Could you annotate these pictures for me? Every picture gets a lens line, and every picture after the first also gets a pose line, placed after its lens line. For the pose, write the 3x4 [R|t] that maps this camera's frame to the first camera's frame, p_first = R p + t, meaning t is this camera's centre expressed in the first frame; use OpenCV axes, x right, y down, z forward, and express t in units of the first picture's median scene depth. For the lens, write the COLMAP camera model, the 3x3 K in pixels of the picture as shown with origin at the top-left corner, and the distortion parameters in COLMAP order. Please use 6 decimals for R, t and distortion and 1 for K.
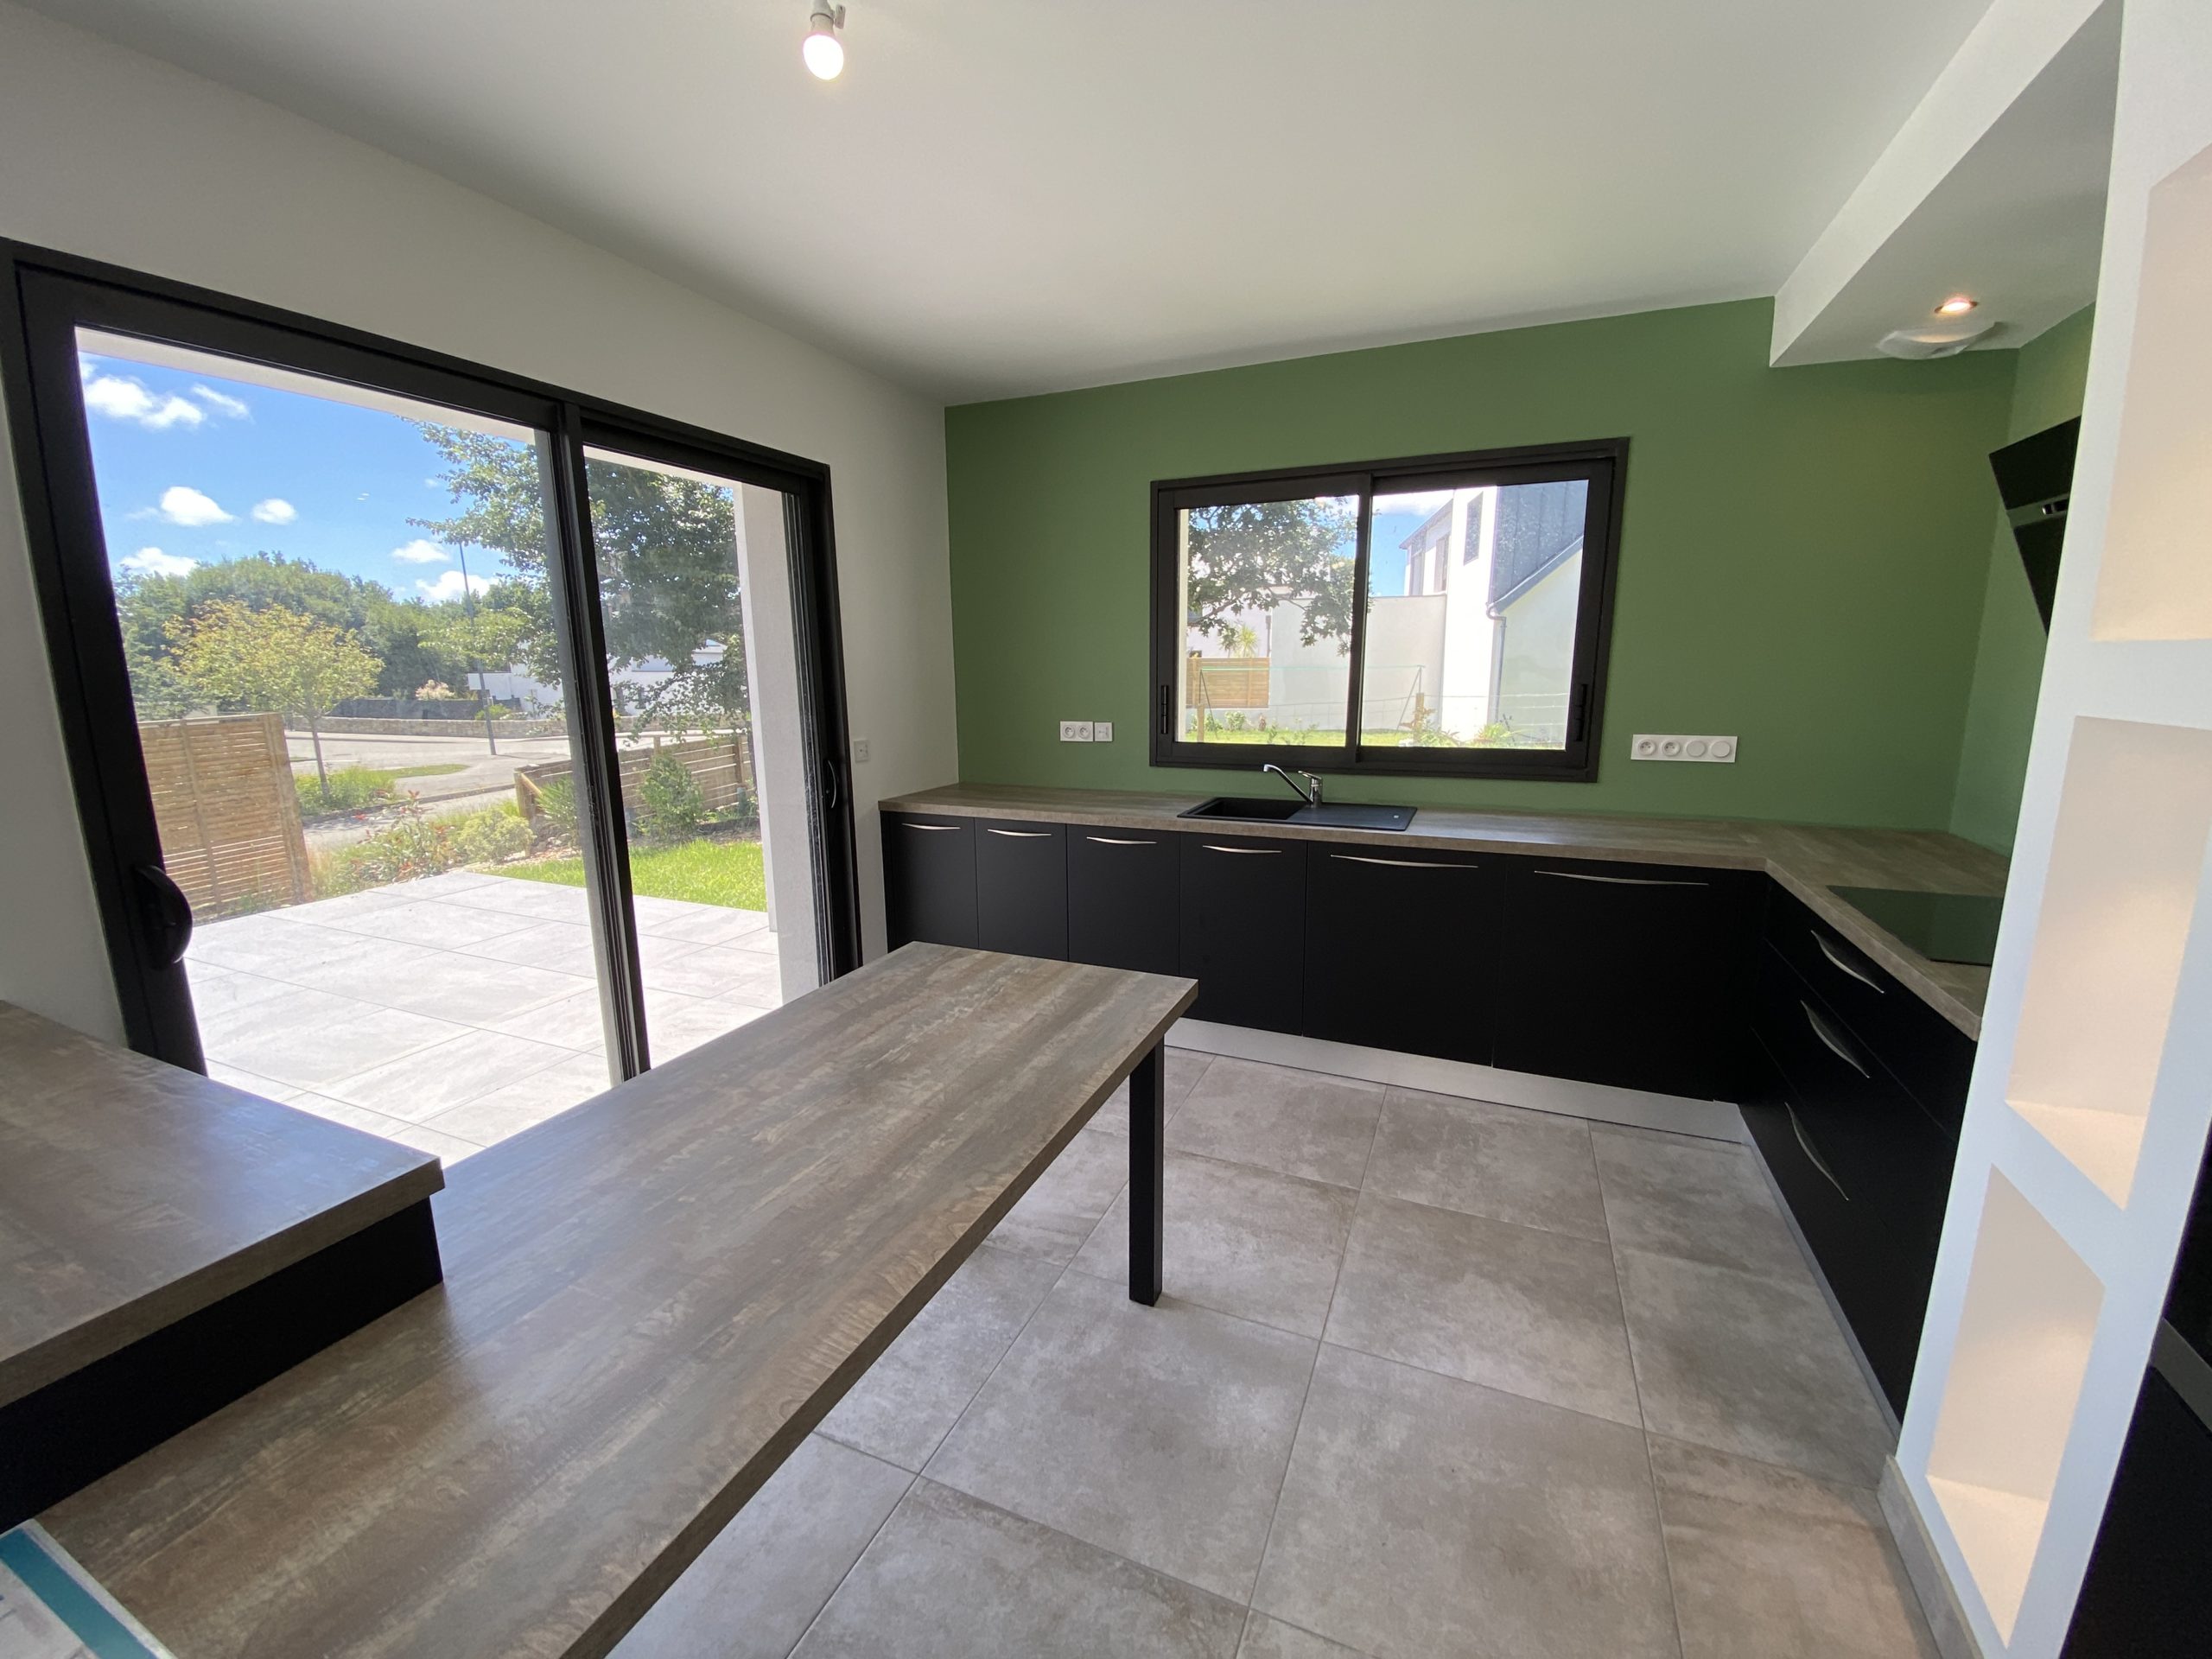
lens RADIAL K [[901.3, 0, 1112.6], [0, 901.3, 832.6], [0, 0, 1]] dist [0.022343, -0.021212]
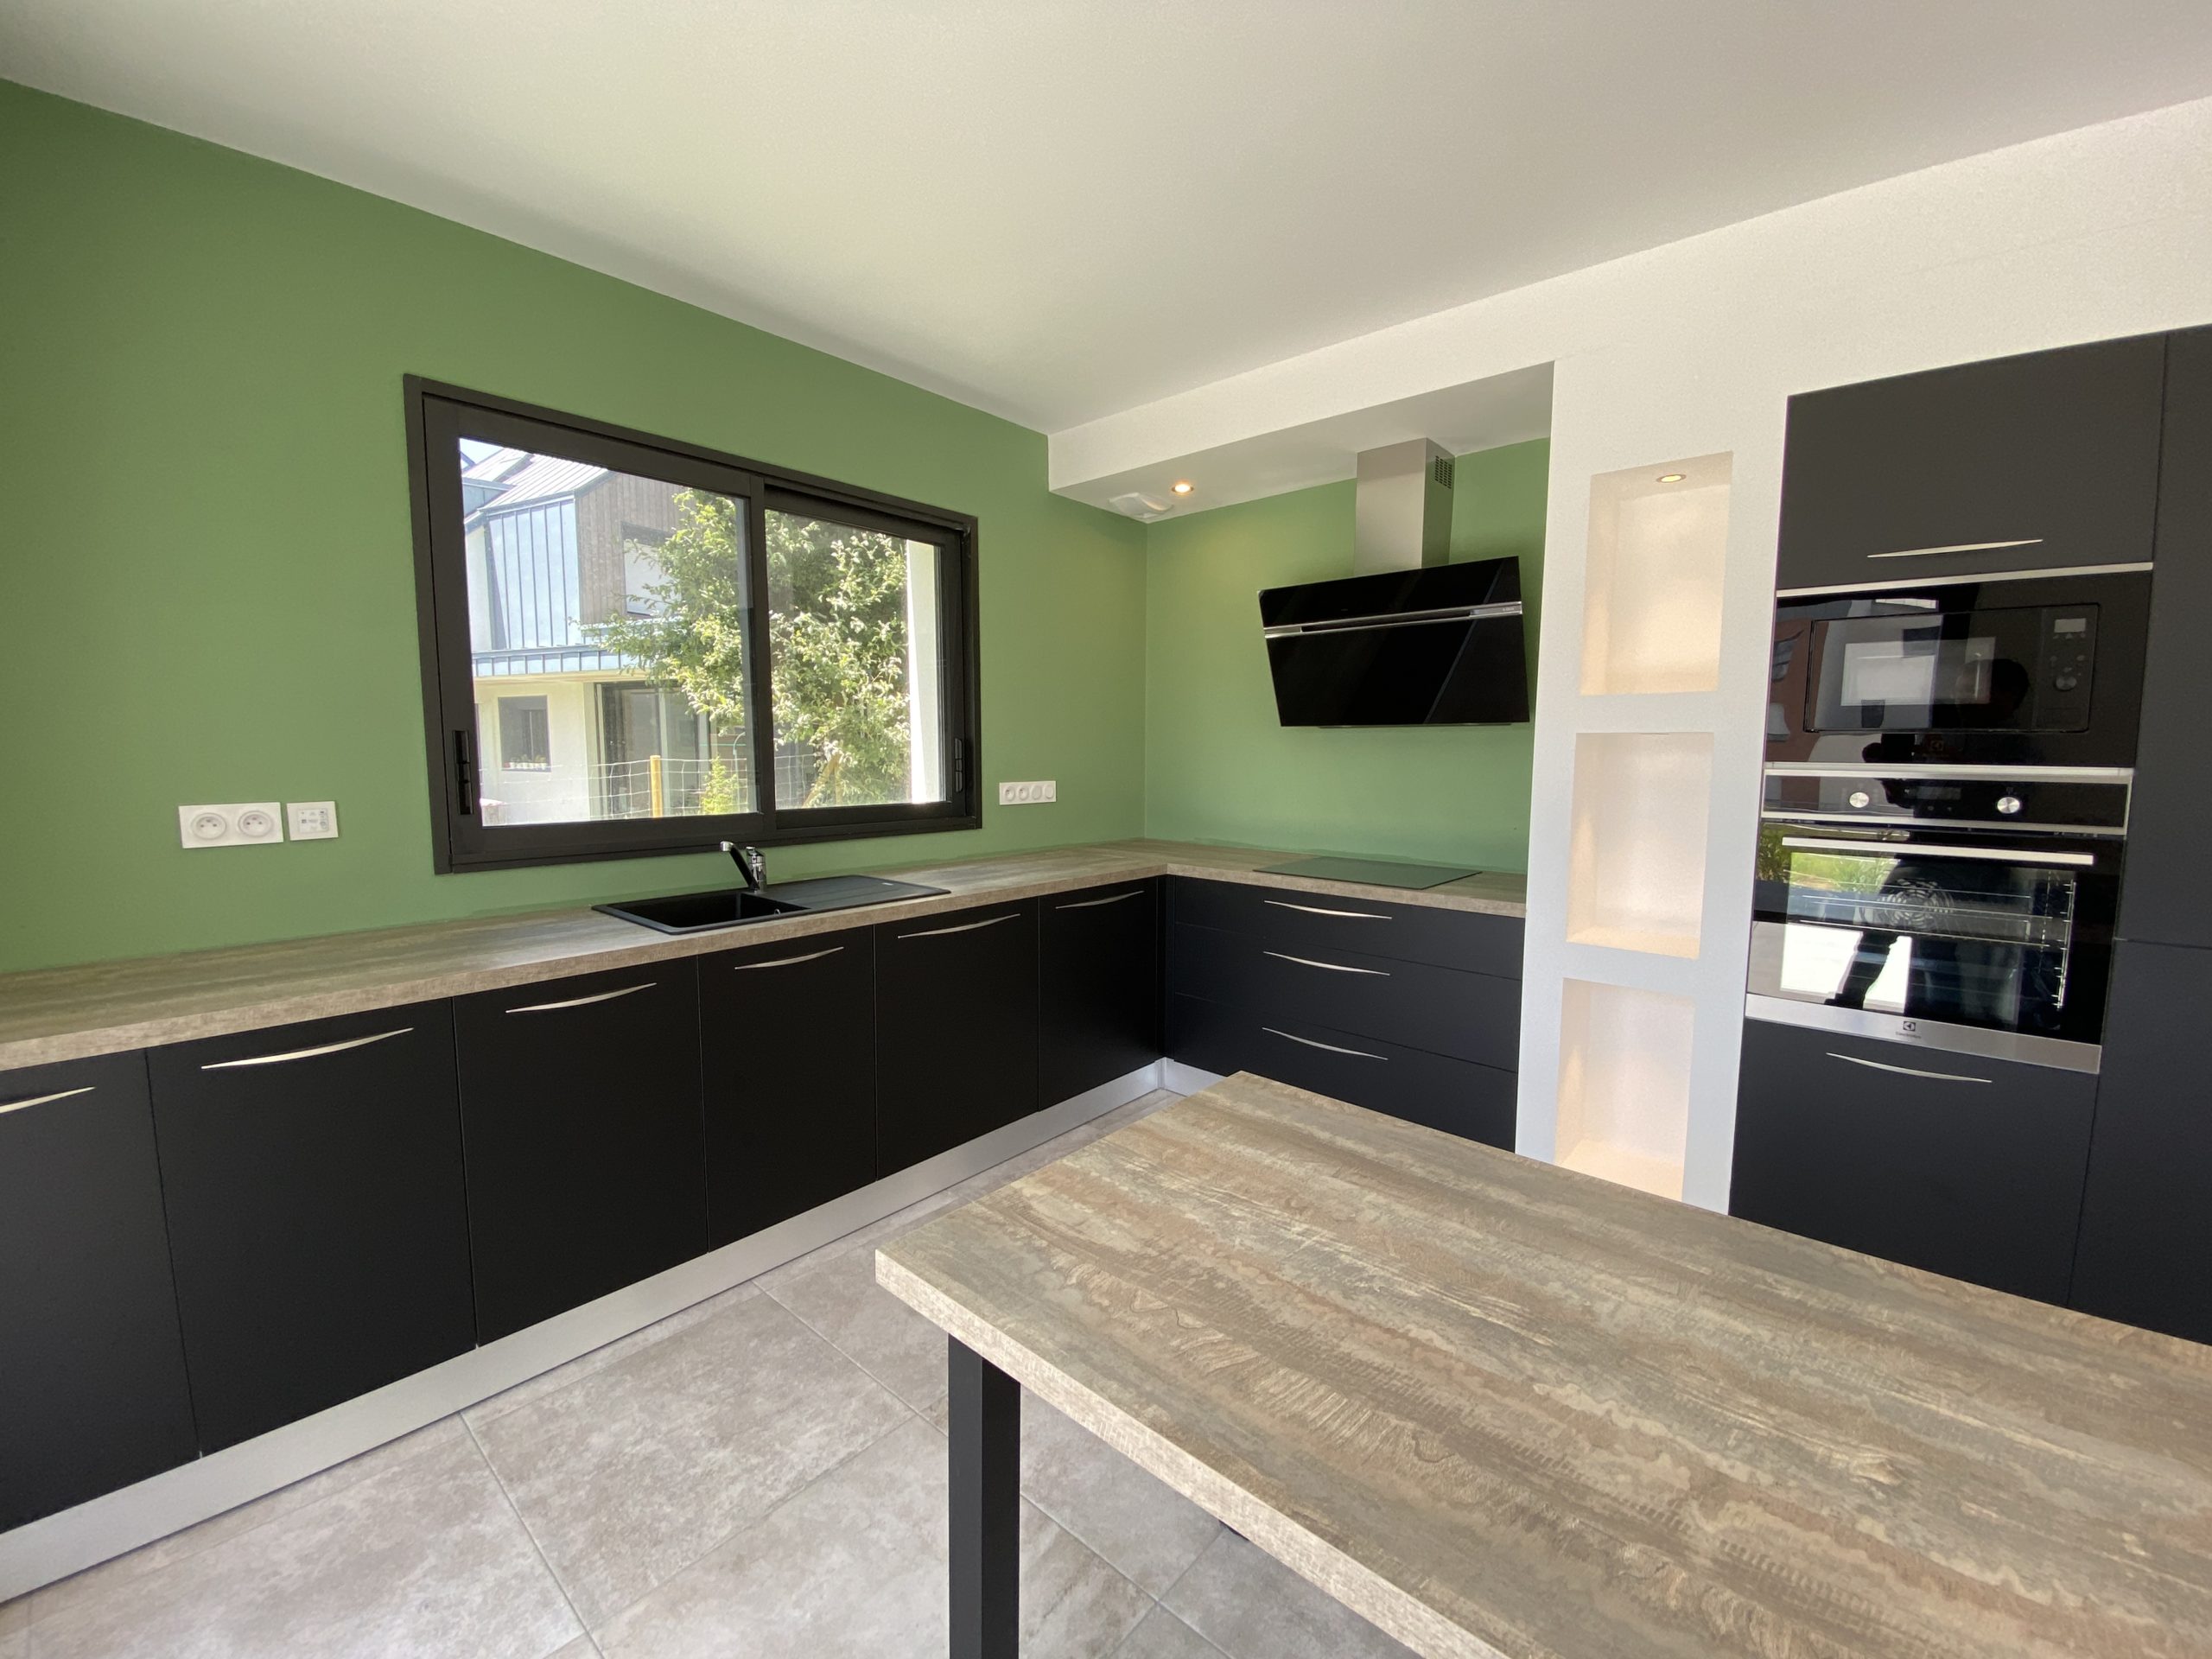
lens RADIAL K [[901.3, 0, 1112.6], [0, 901.3, 832.6], [0, 0, 1]] dist [0.022343, -0.021212]
pose [[0.306122, -0.081920, 0.948461, -0.705070], [0.164104, 0.985918, 0.032190, -0.095937], [-0.937741, 0.145793, 0.315255, 0.839317]]
